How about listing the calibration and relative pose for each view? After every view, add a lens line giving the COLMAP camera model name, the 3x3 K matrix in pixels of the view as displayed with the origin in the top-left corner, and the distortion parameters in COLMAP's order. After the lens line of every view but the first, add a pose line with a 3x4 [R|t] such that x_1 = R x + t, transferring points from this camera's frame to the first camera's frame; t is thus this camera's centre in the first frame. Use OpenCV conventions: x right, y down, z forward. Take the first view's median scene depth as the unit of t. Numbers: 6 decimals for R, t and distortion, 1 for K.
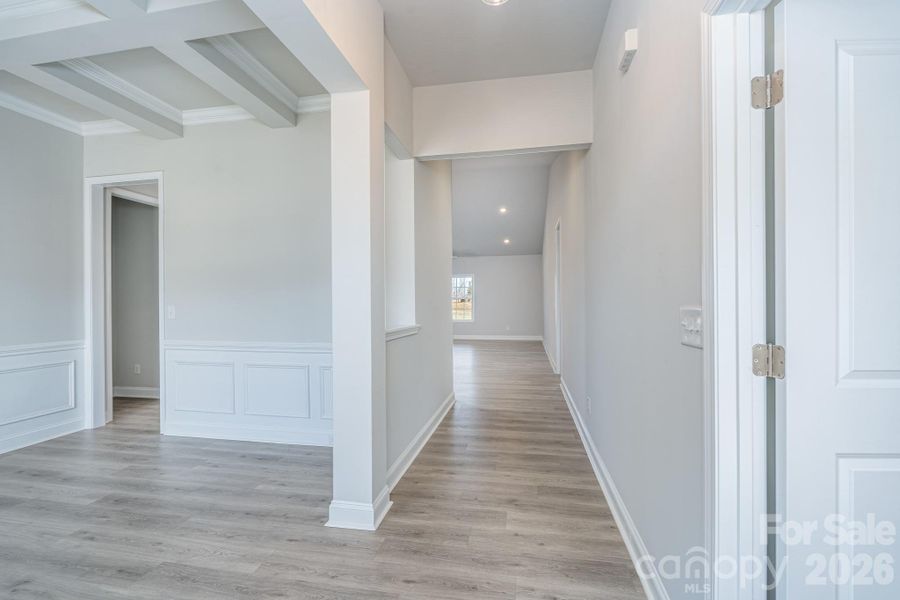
lens RADIAL K [[404.1, 0, 449.2], [0, 404.1, 302.1], [0, 0, 1]] dist [-0.001952, 0.000530]
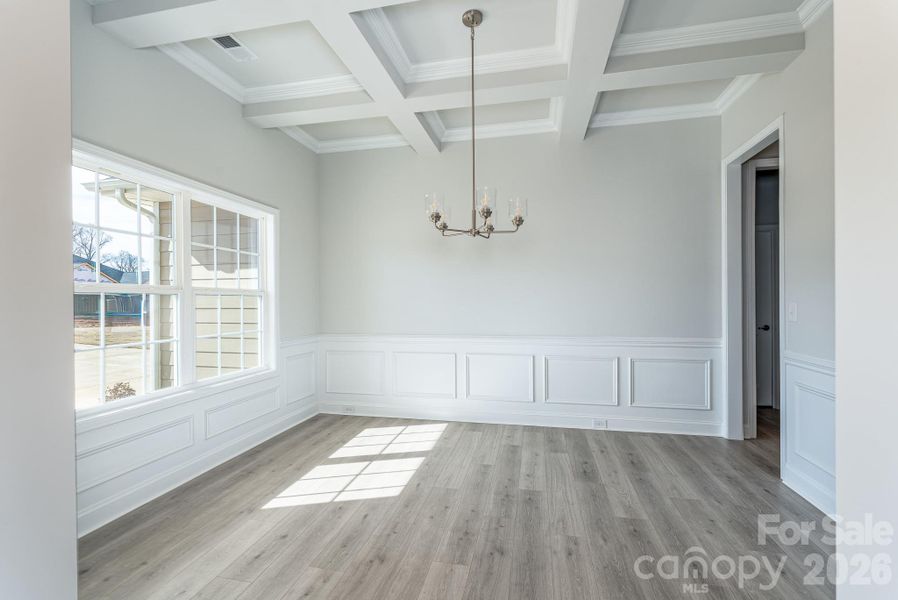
lens RADIAL K [[403.2, 0, 449.3], [0, 403.2, 301.4], [0, 0, 1]] dist [-0.001952, 0.000530]
pose [[-0.028316, 0.007479, -0.999571, 0.022996], [0.005304, 0.999959, 0.007332, -0.000626], [0.999585, -0.005094, -0.028355, 0.427269]]
